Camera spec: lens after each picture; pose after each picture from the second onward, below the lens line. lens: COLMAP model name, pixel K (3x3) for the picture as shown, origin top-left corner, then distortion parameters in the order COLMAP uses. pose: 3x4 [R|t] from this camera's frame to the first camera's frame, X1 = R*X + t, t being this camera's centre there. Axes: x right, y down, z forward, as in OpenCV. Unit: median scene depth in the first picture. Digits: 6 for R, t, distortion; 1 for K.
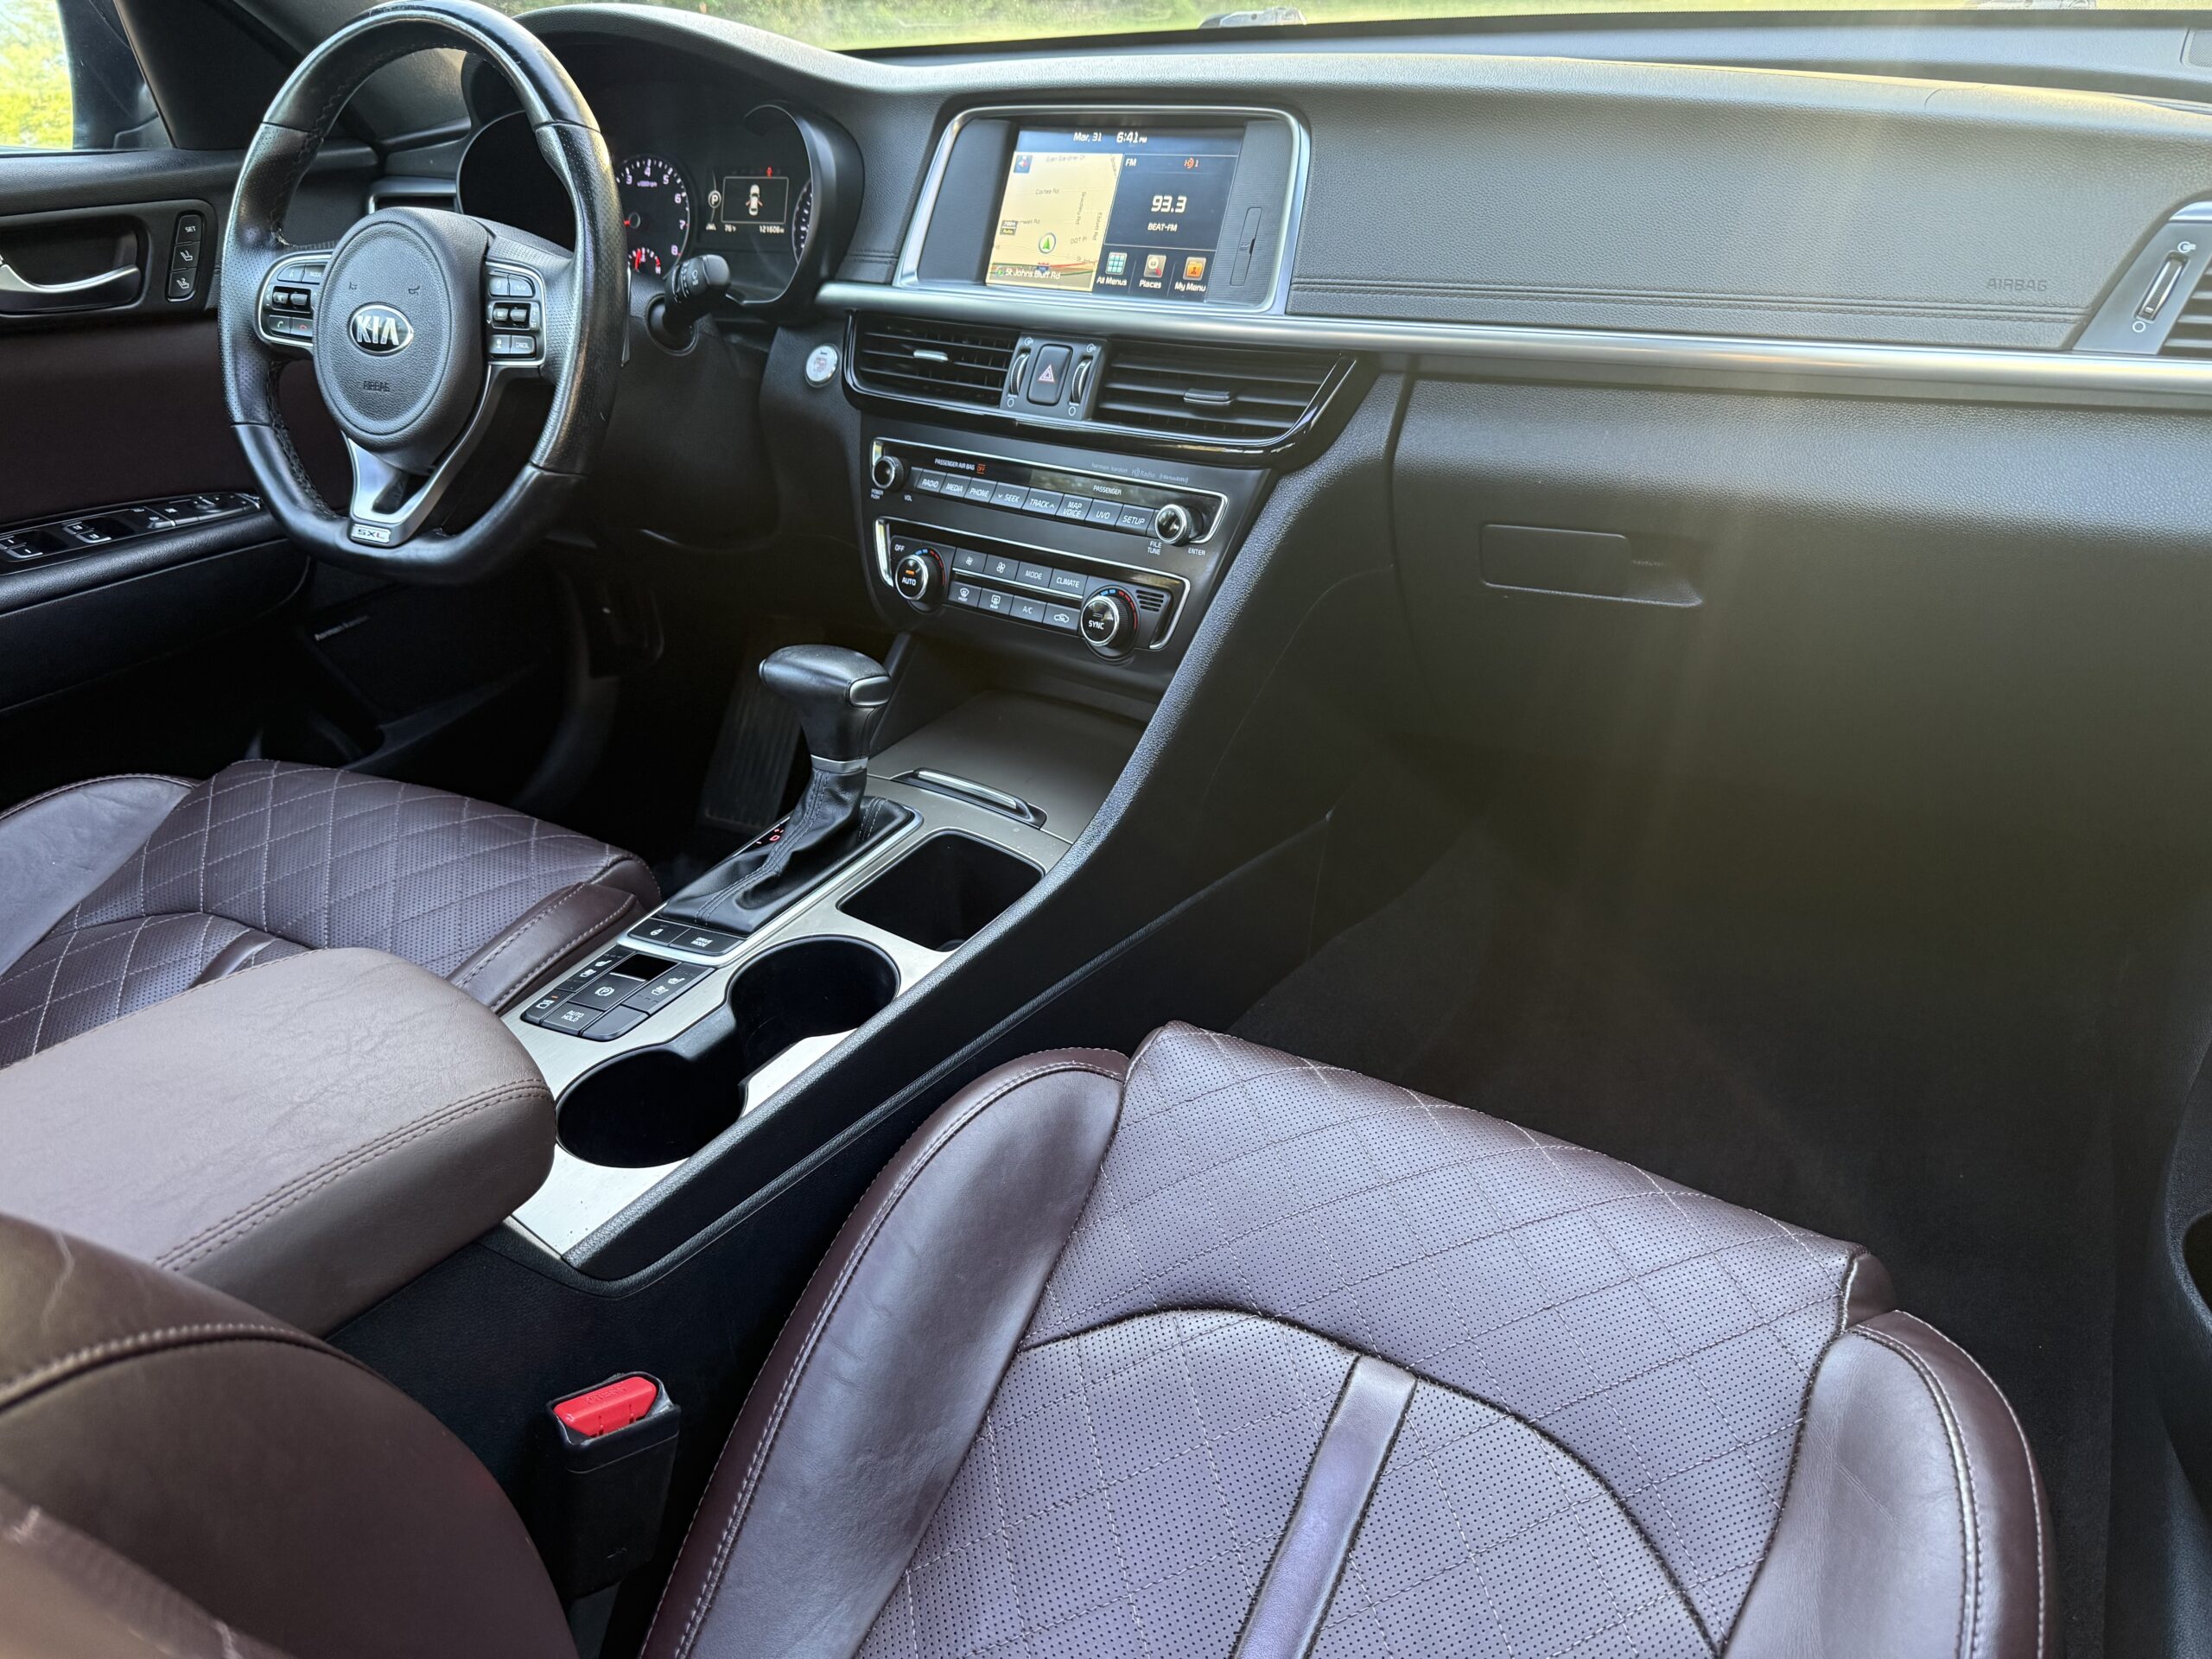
lens RADIAL K [[1564.9, 0, 1104.3], [0, 1564.9, 893.0], [0, 0, 1]] dist [0.032827, -0.085168]
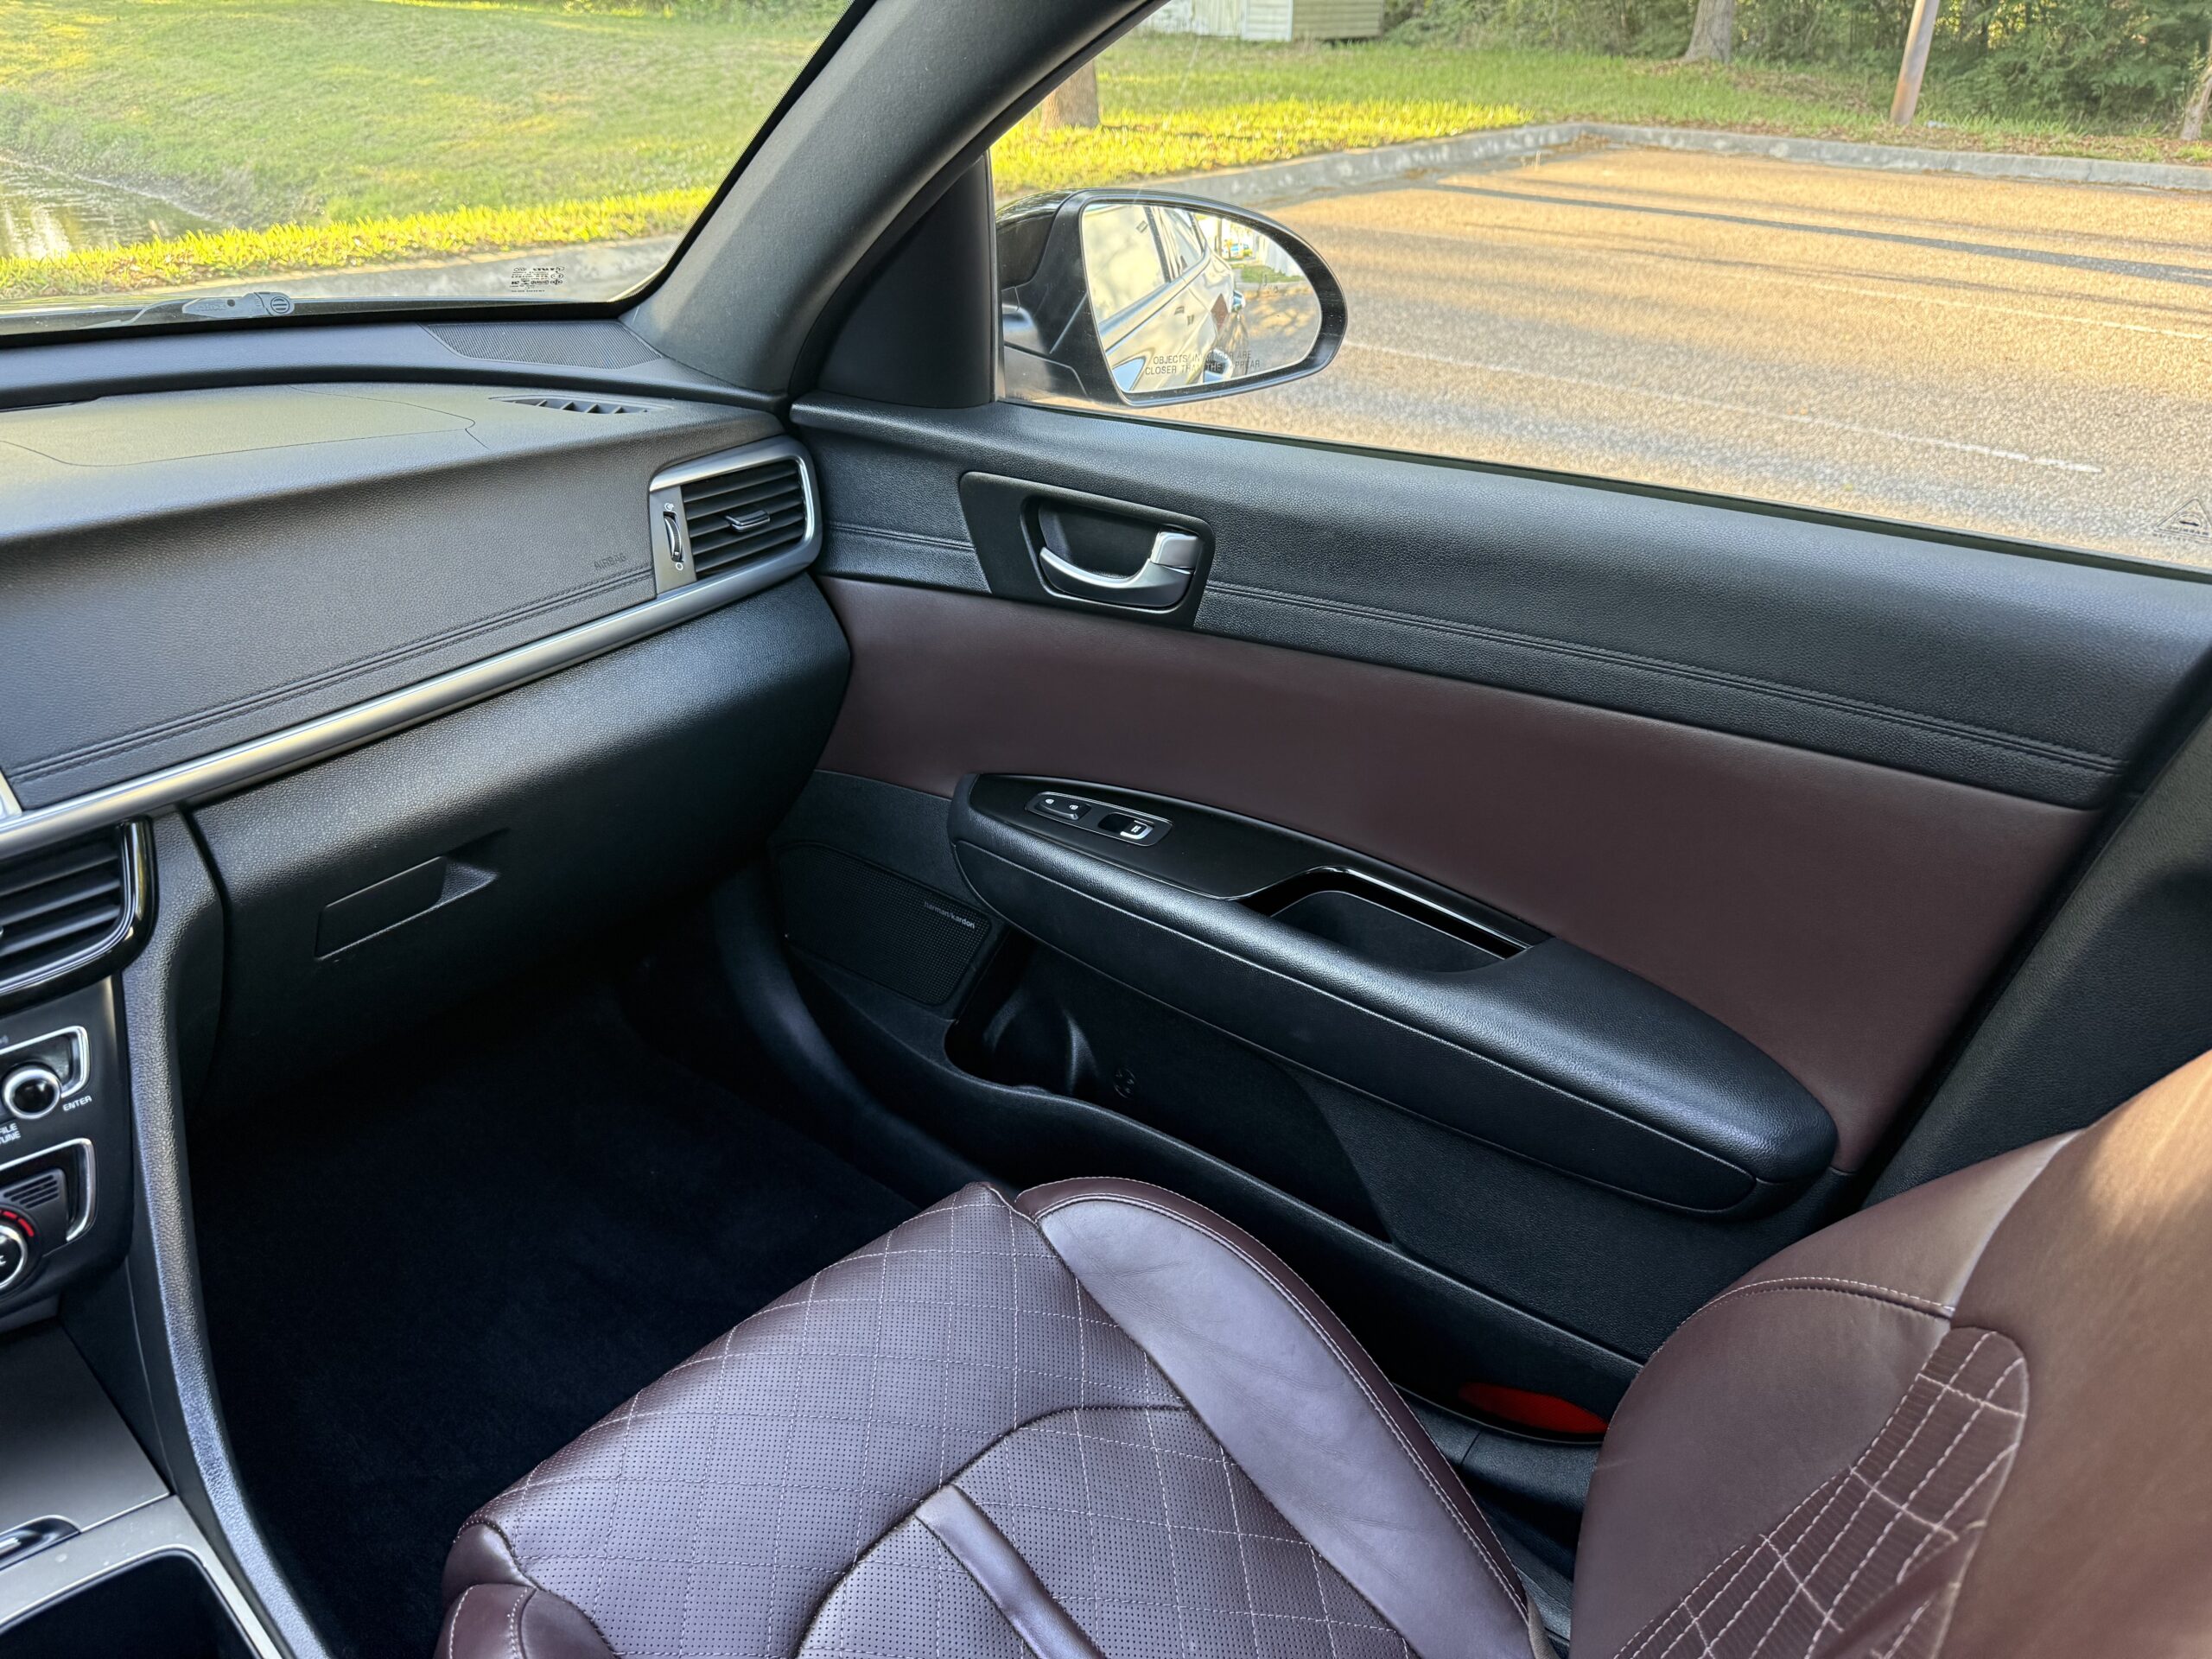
lens RADIAL K [[1569.6, 0, 1106.0], [0, 1569.6, 829.5], [0, 0, 1]] dist [0.016825, -0.028357]
pose [[0.176429, -0.426067, 0.887322, -0.460283], [0.459505, 0.832858, 0.308550, -0.313624], [-0.870476, 0.353291, 0.342720, 0.200028]]
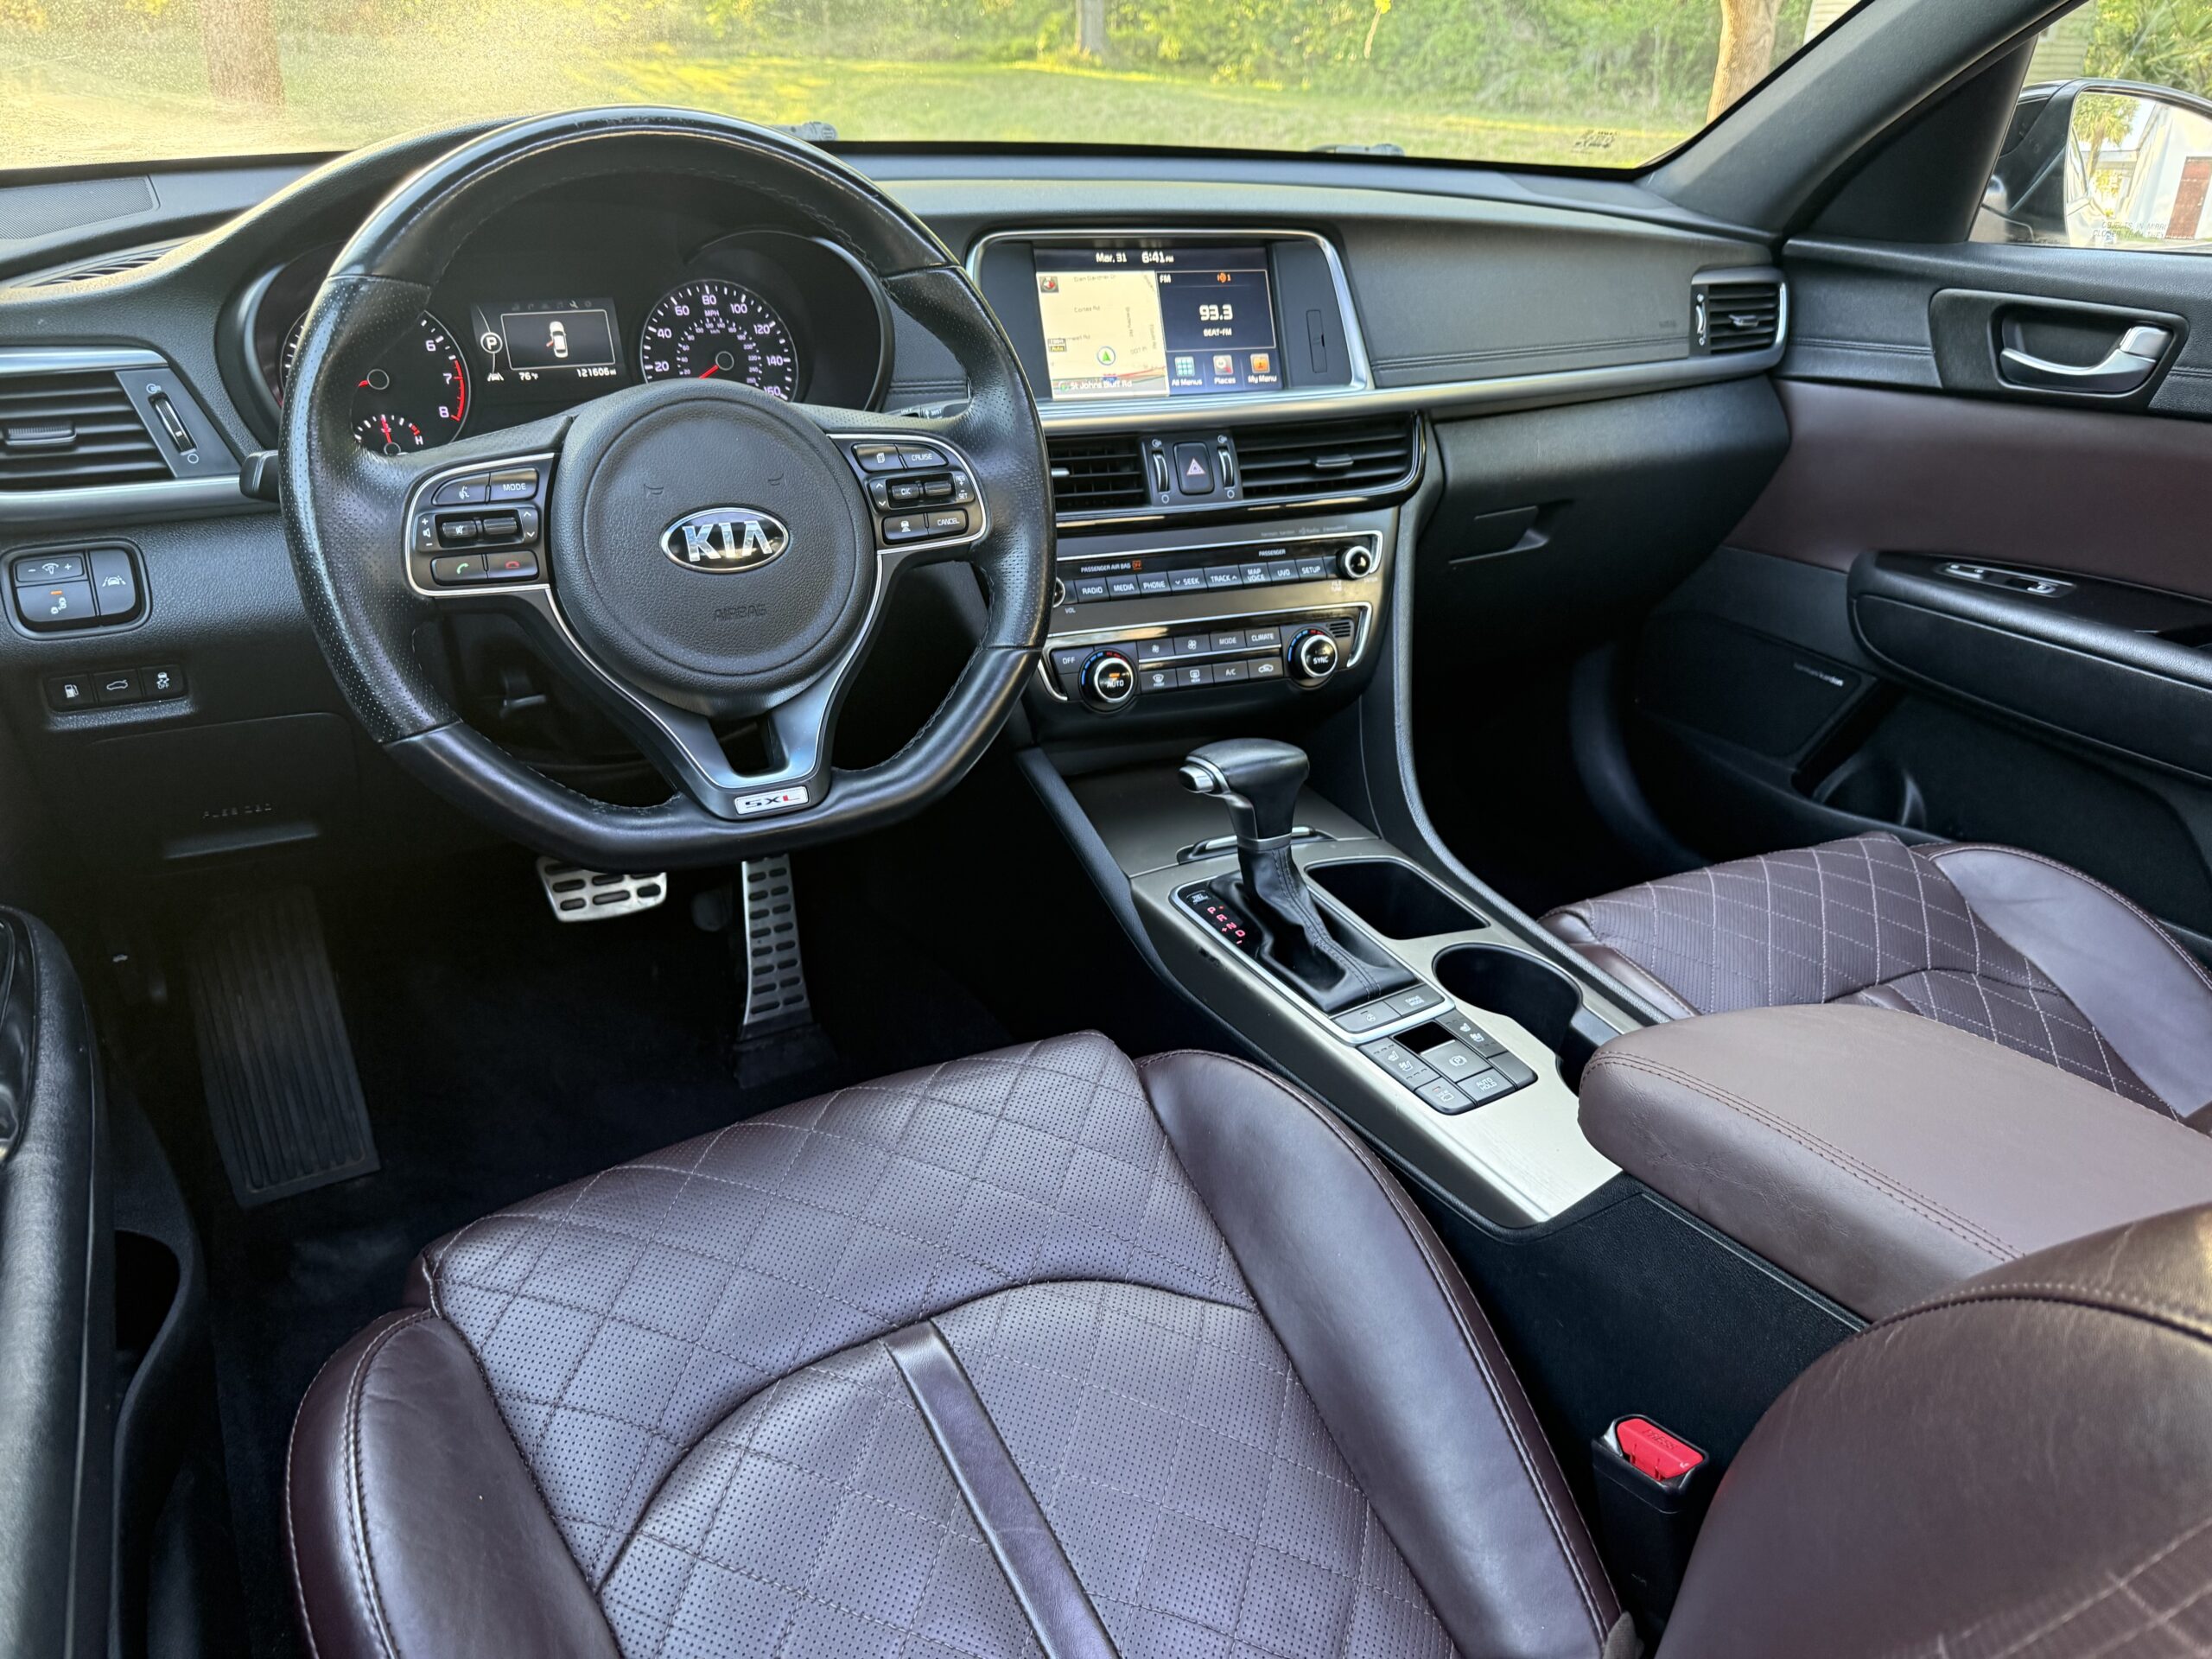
lens RADIAL K [[1541.4, 0, 1096.5], [0, 1541.4, 852.2], [0, 0, 1]] dist [0.179711, -0.378598]
pose [[0.501472, -0.341103, 0.795094, -1.028479], [0.379162, 0.912692, 0.152413, -0.268819], [-0.777665, 0.225038, 0.587022, 0.447646]]
